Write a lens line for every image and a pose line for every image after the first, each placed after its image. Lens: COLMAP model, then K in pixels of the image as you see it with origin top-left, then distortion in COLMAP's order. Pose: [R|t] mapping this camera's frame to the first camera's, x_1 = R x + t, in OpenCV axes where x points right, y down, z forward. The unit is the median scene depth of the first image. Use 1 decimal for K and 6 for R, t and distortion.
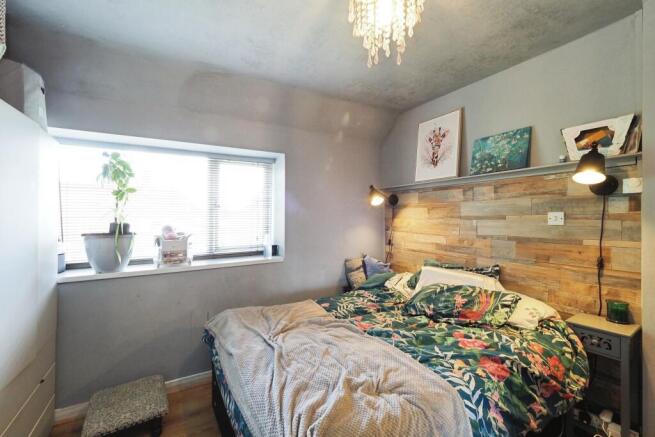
lens RADIAL K [[274.6, 0, 314.2], [0, 274.6, 218.6], [0, 0, 1]] dist [-0.002080, -0.000330]
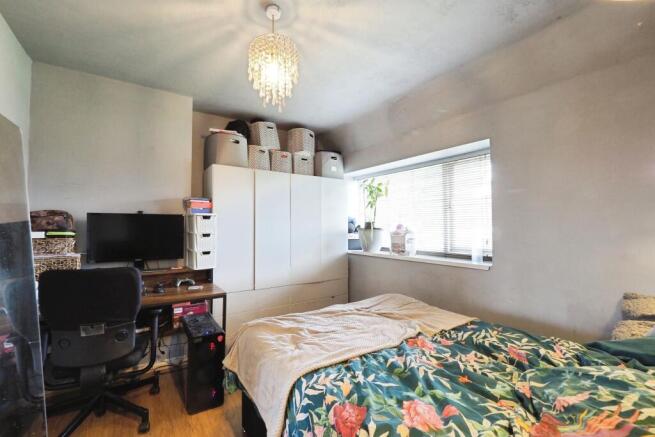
lens RADIAL K [[274.6, 0, 314.2], [0, 274.6, 218.6], [0, 0, 1]] dist [-0.002080, -0.000330]
pose [[0.076850, -0.022961, -0.996778, 0.832328], [-0.010285, 0.999663, -0.023820, 0.035730], [0.996990, 0.012082, 0.076588, 0.524505]]
